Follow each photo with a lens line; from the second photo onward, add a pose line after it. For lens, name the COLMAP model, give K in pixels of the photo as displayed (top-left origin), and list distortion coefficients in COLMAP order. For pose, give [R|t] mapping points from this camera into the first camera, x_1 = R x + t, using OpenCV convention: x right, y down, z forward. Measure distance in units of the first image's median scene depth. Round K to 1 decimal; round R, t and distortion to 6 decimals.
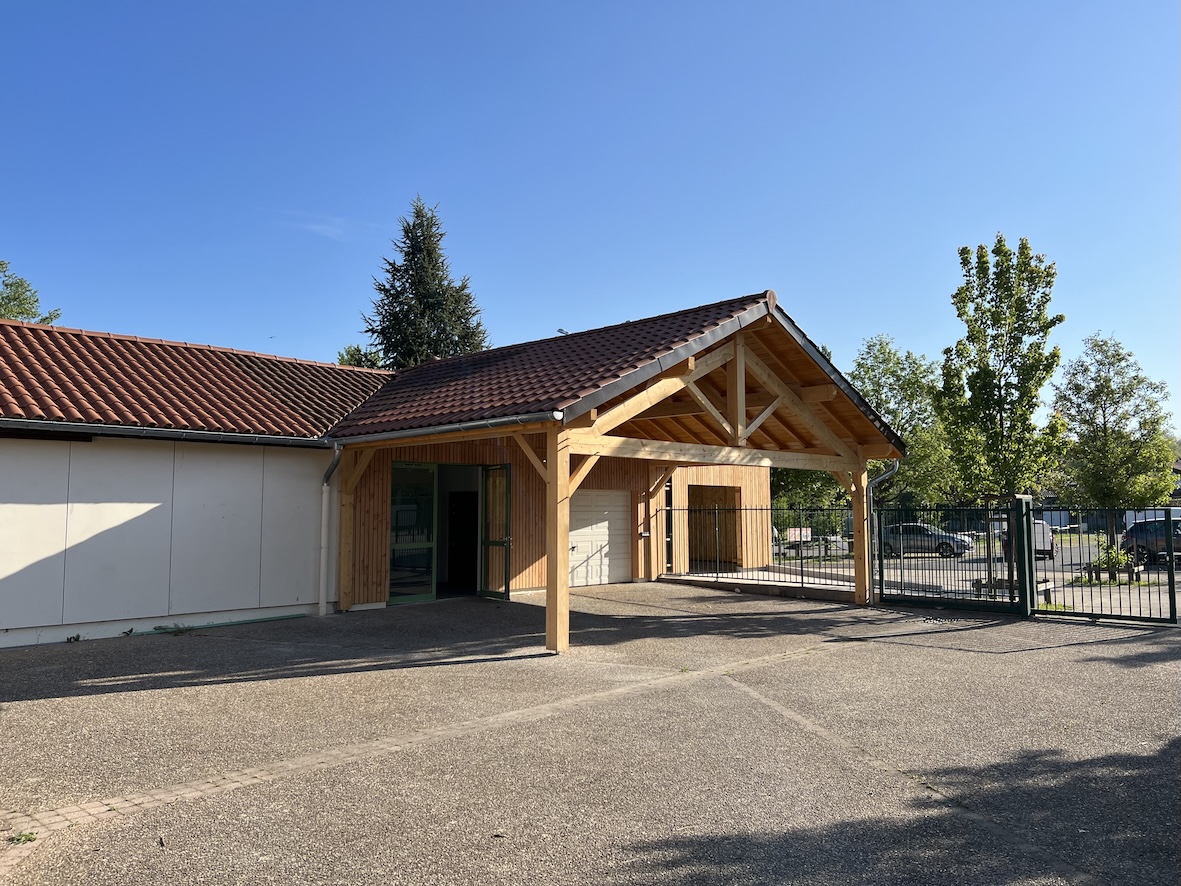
lens RADIAL K [[886.9, 0, 589.3], [0, 886.9, 443.4], [0, 0, 1]] dist [0.066320, -0.075135]
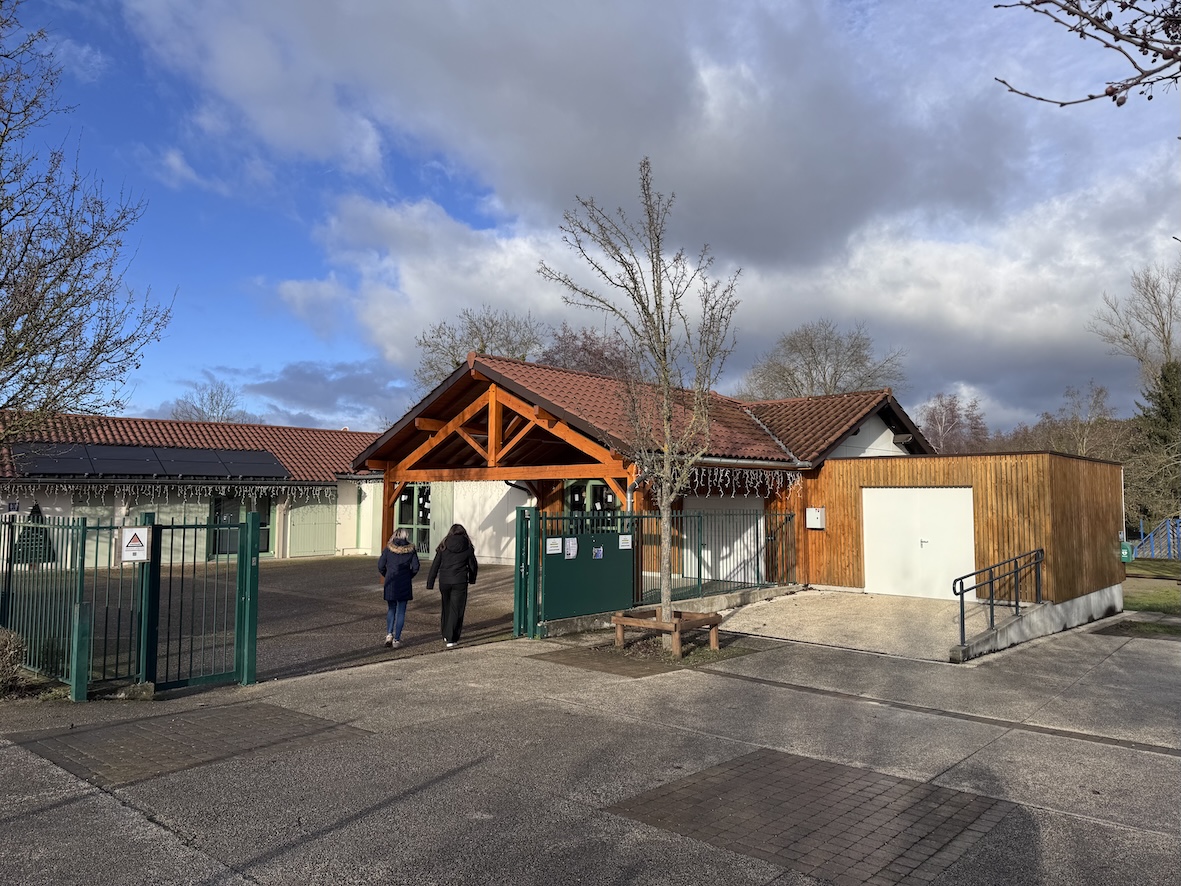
lens RADIAL K [[810.7, 0, 562.0], [0, 810.7, 440.7], [0, 0, 1]] dist [0.004438, 0.001882]
pose [[-0.003497, -0.064992, -0.997880, 1.337752], [0.072149, 0.995269, -0.065075, 0.049945], [0.997388, -0.072223, 0.001209, 1.054093]]
